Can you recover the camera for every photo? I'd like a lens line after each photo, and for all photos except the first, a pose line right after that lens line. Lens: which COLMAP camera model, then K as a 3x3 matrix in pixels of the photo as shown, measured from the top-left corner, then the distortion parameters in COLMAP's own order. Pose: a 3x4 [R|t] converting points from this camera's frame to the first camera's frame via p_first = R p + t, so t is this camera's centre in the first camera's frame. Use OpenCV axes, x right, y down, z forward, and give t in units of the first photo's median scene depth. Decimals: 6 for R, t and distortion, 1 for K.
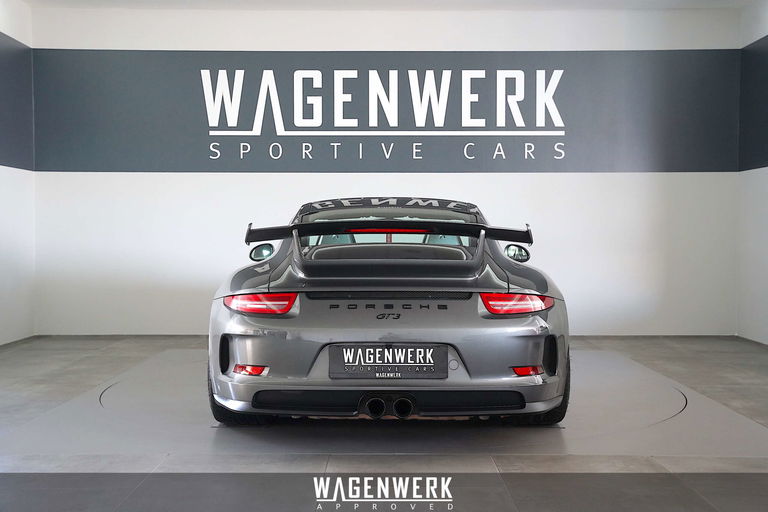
lens RADIAL K [[897.6, 0, 384.4], [0, 897.6, 250.4], [0, 0, 1]] dist [-0.029883, 0.000000]
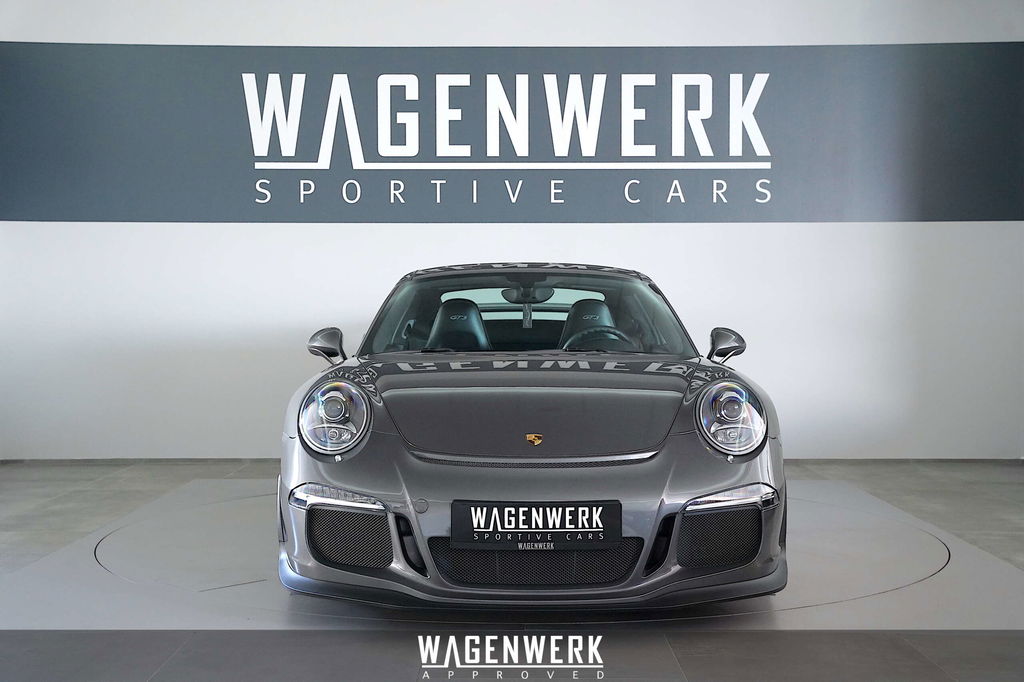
lens RADIAL K [[1303.1, 0, 512.4], [0, 1303.1, 324.4], [0, 0, 1]] dist [-0.004812, 0.000000]
pose [[0.999997, -0.000688, 0.002315, -0.033699], [0.000707, 0.999963, -0.008572, 0.051789], [-0.002309, 0.008573, 0.999961, -0.521617]]
